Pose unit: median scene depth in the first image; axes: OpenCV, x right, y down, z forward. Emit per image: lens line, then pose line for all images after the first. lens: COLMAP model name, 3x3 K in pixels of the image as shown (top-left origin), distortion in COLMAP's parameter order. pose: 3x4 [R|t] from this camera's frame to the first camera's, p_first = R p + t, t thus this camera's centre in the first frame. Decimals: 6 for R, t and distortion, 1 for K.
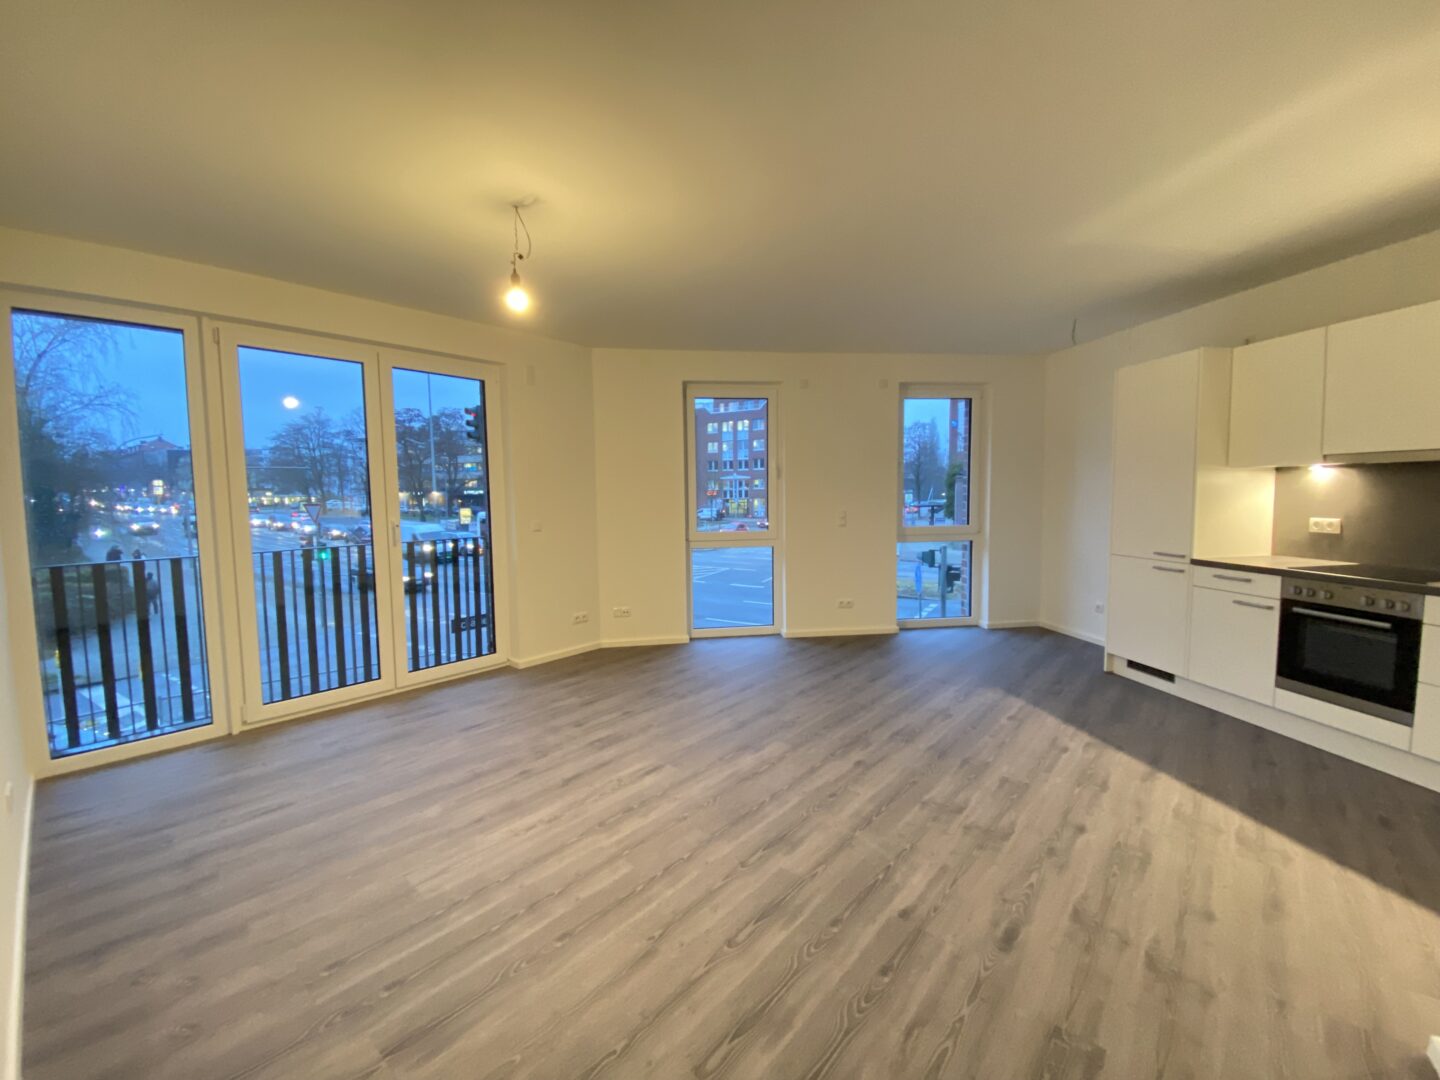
lens RADIAL K [[562.9, 0, 720.0], [0, 562.9, 540.0], [0, 0, 1]] dist [0.011397, -0.015483]
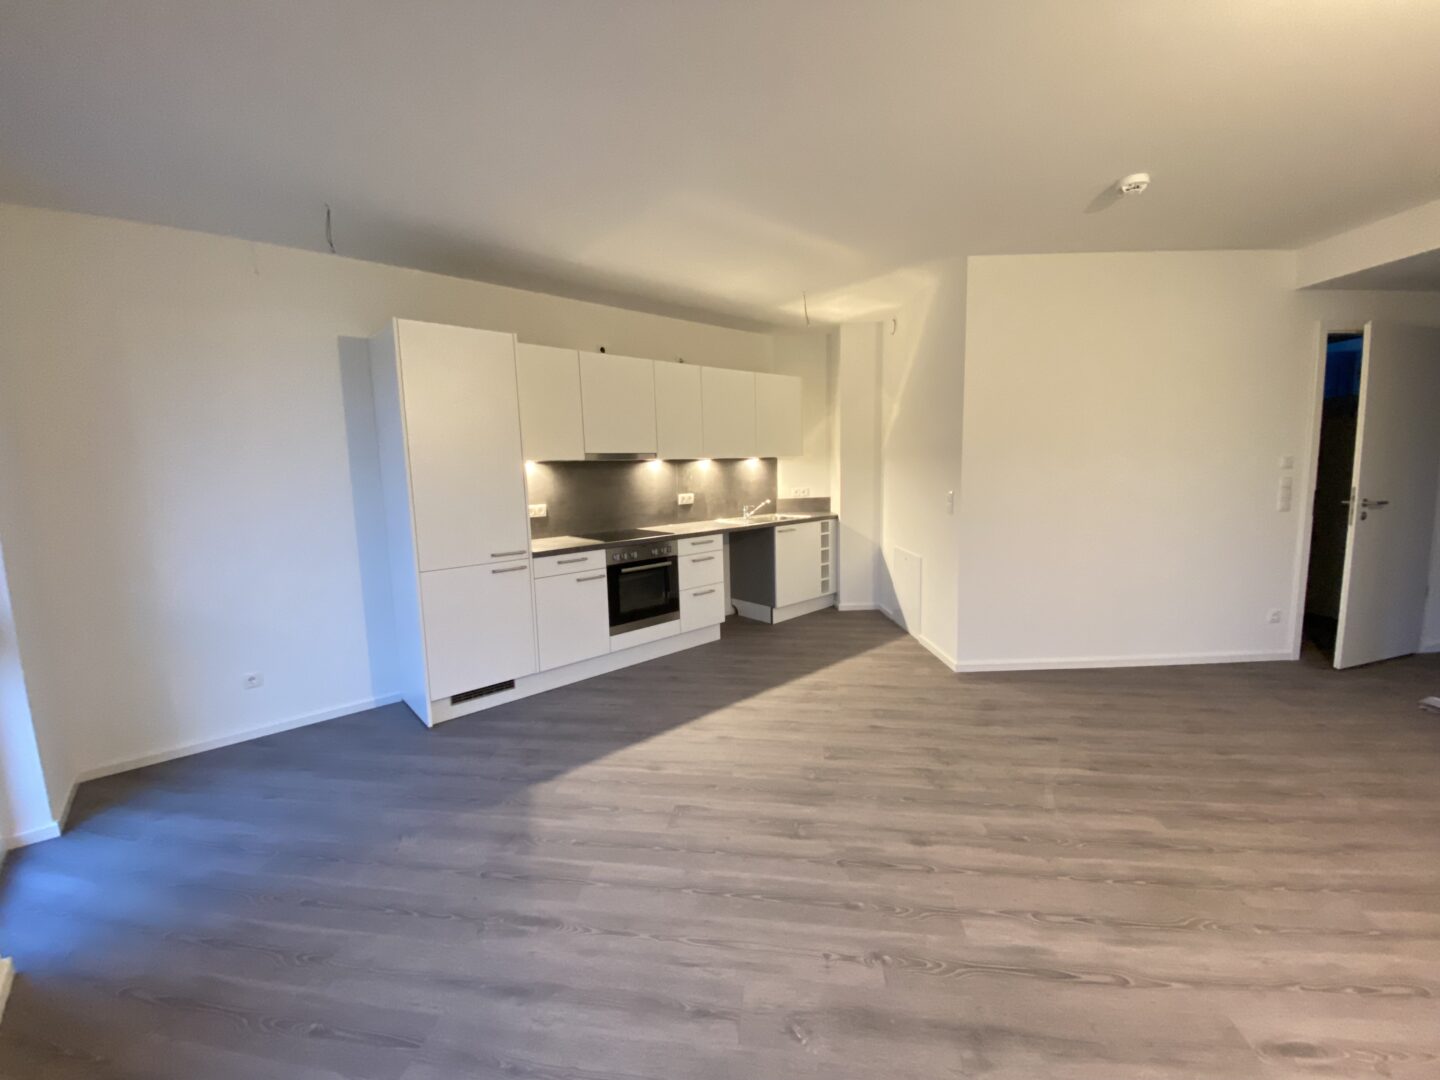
lens RADIAL K [[562.9, 0, 720.0], [0, 562.9, 540.0], [0, 0, 1]] dist [0.011397, -0.015483]
pose [[-0.519081, -0.084464, 0.850542, -0.222816], [0.108702, 0.980501, 0.163710, -0.149314], [-0.847785, 0.177434, -0.499778, 1.581515]]
